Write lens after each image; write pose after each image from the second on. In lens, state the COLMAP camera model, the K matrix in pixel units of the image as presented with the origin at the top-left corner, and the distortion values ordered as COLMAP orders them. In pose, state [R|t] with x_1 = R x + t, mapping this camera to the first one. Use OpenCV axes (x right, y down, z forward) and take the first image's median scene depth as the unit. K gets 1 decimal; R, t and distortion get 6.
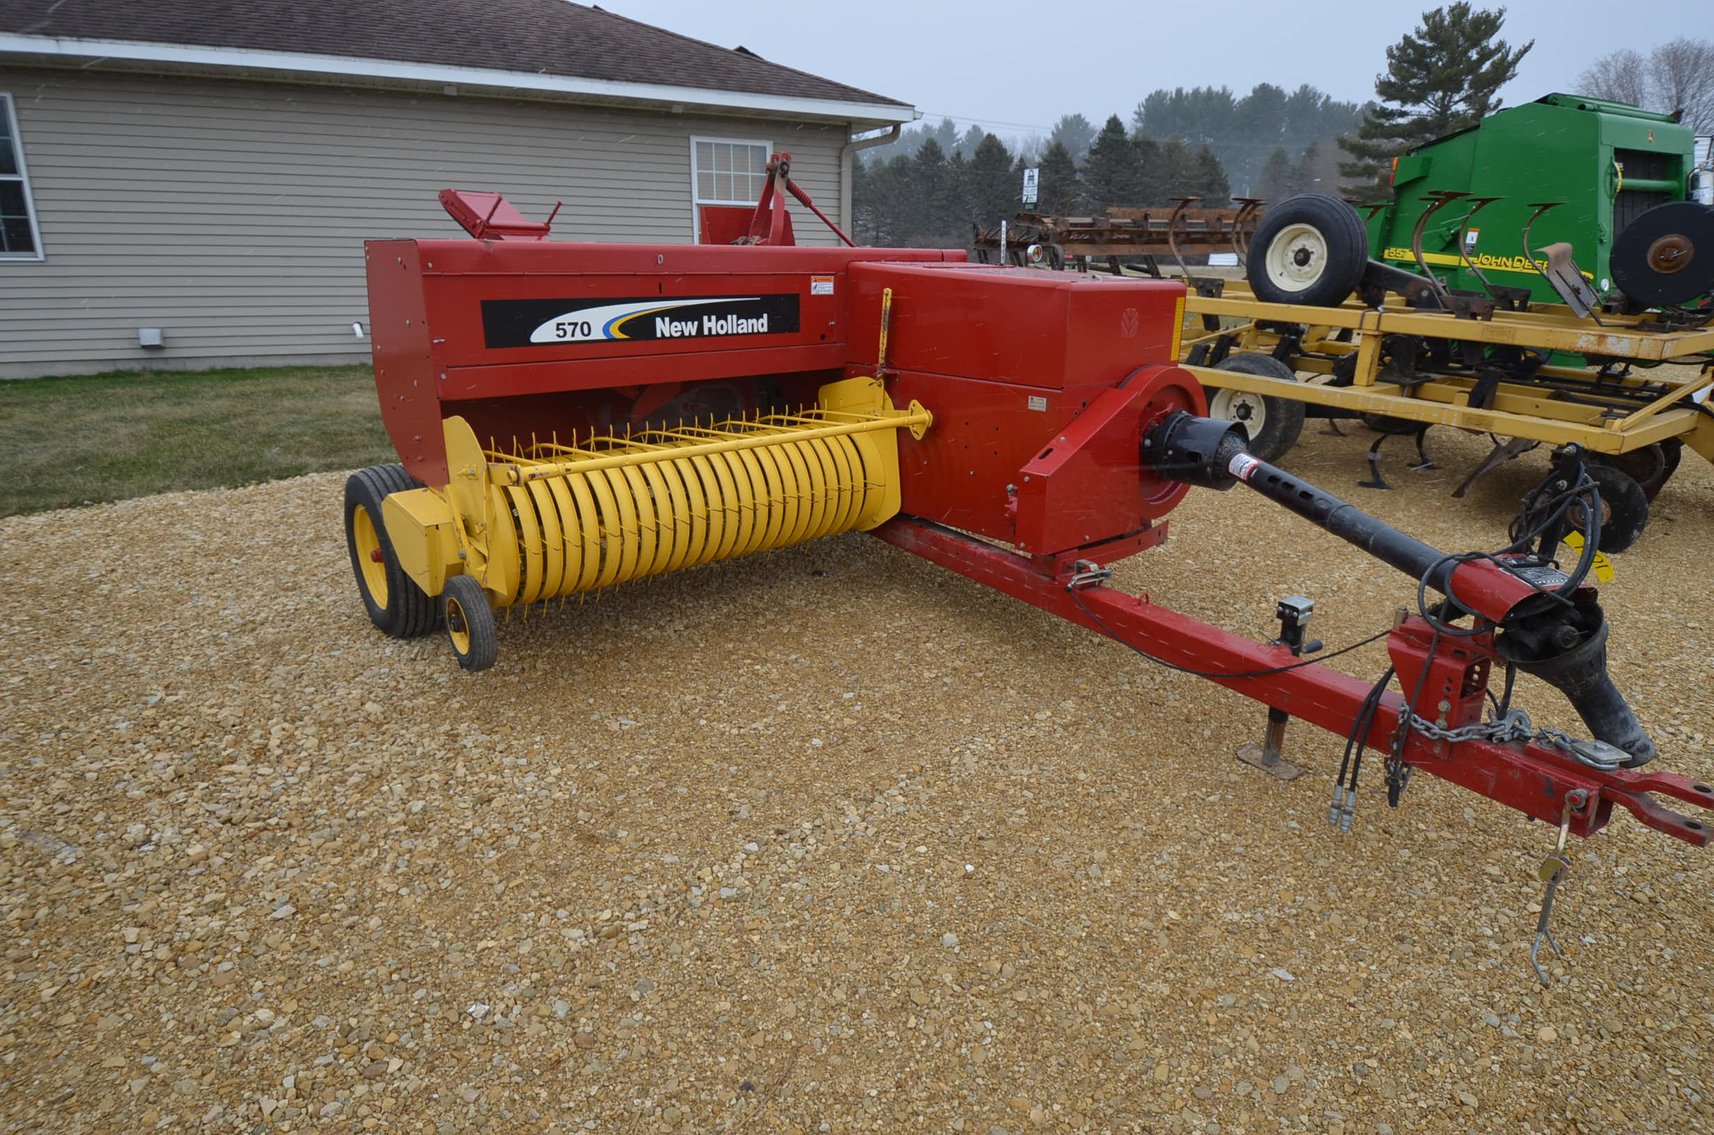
lens RADIAL K [[1033.6, 0, 857.0], [0, 1033.6, 567.5], [0, 0, 1]] dist [-0.000225, -0.005746]
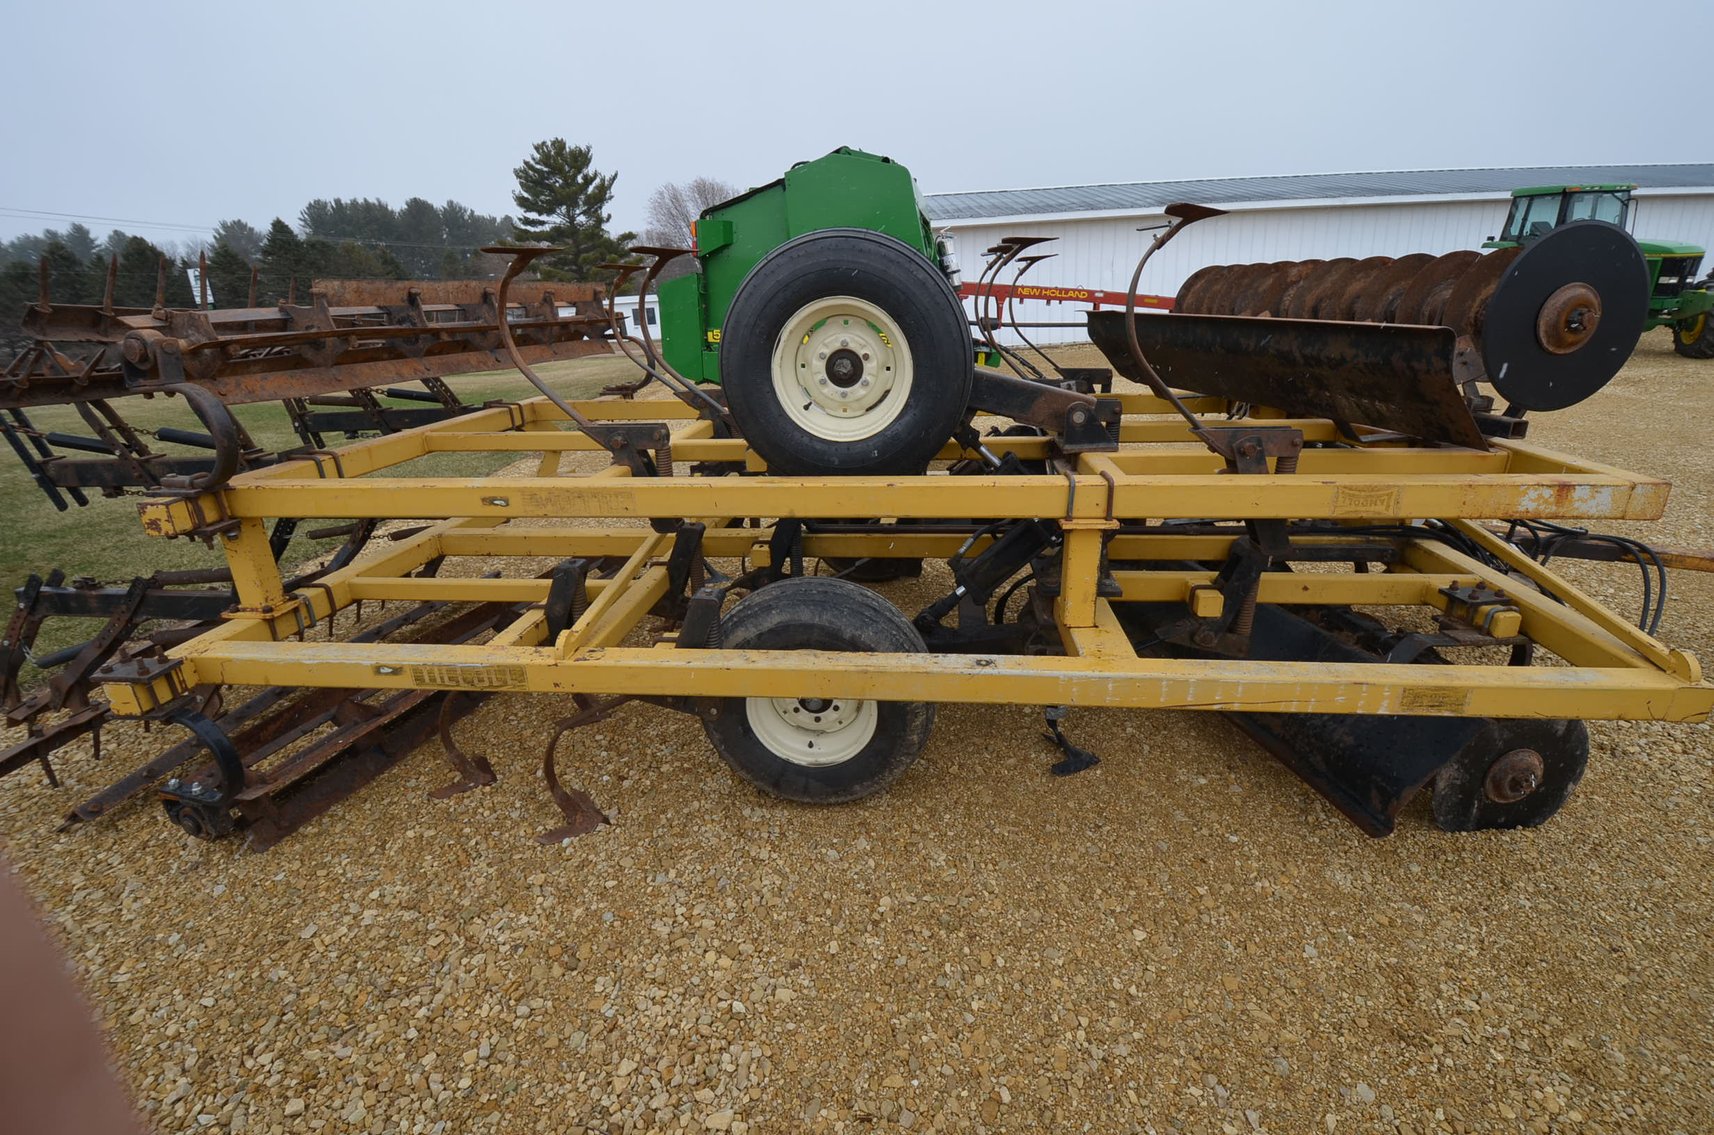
lens RADIAL K [[727.2, 0, 857.0], [0, 727.2, 567.5], [0, 0, 1]] dist [0.004654, -0.014060]
pose [[0.658968, -0.289835, 0.694087, 0.027104], [0.276190, 0.951556, 0.135132, -0.038976], [-0.699628, 0.102652, 0.707095, 0.116994]]
